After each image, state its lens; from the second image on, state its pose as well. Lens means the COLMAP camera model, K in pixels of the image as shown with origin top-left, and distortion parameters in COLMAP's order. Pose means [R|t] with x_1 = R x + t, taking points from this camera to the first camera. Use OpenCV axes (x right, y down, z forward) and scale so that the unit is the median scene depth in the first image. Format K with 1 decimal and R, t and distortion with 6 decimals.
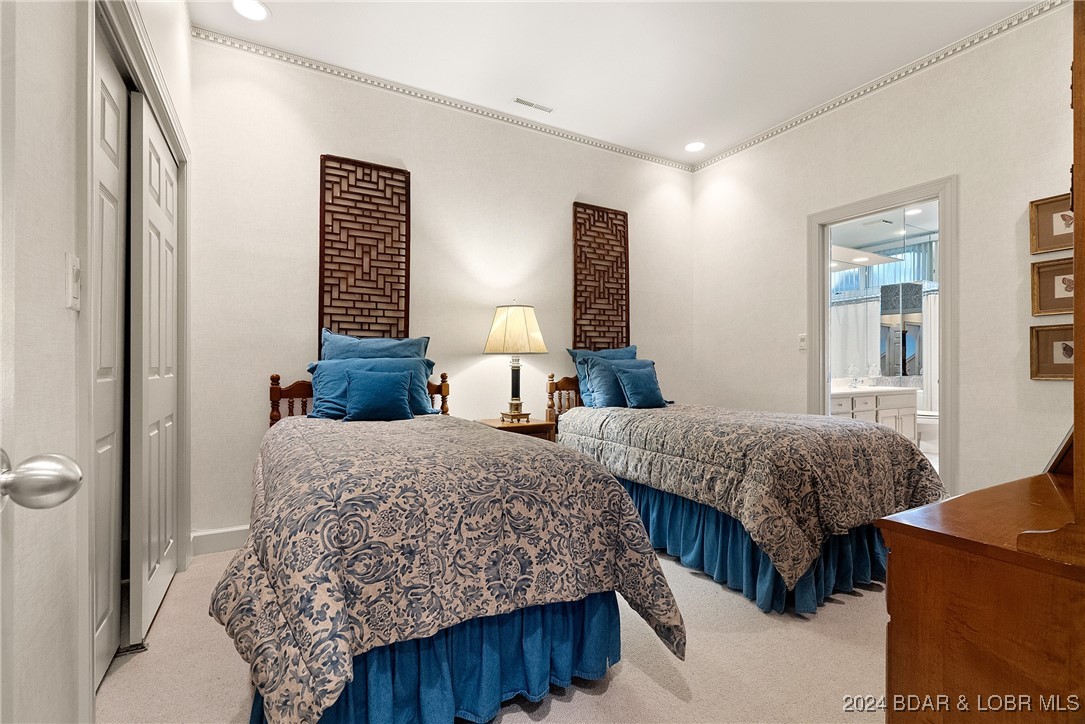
lens RADIAL K [[492.6, 0, 539.3], [0, 492.6, 362.5], [0, 0, 1]] dist [-0.011725, 0.004720]
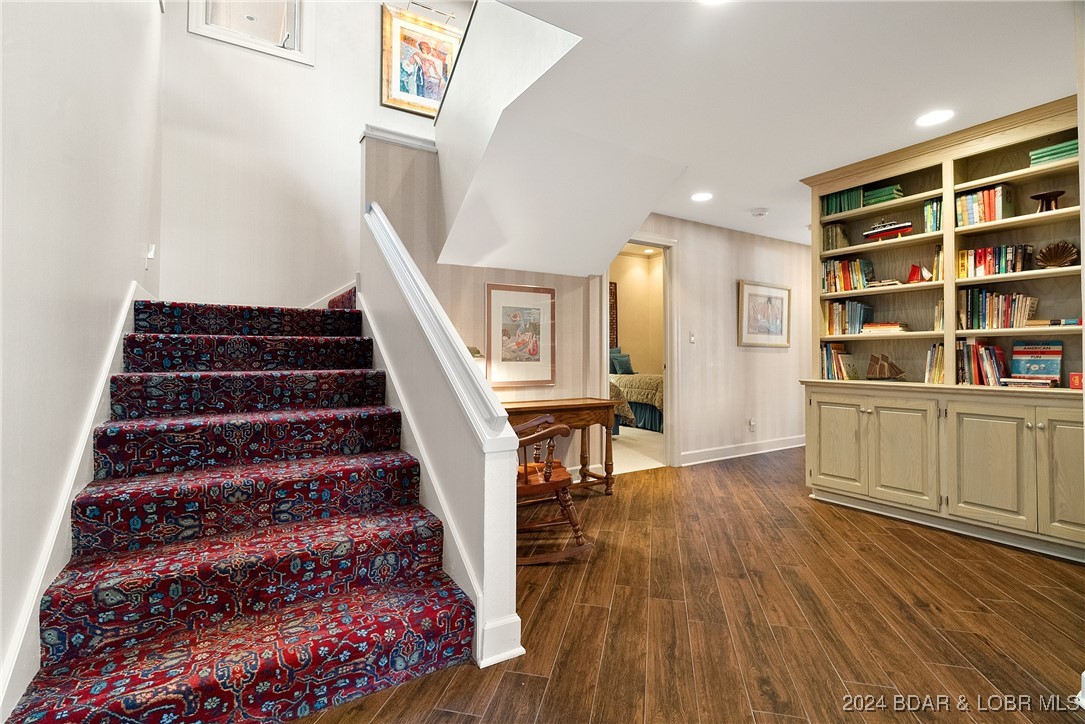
lens RADIAL K [[492.6, 0, 539.3], [0, 492.6, 362.5], [0, 0, 1]] dist [-0.011725, 0.004720]
pose [[0.999084, -0.001216, 0.042779, -0.294130], [0.000540, 0.999875, 0.015819, -0.002656], [-0.042793, -0.015781, 0.998959, -1.327232]]
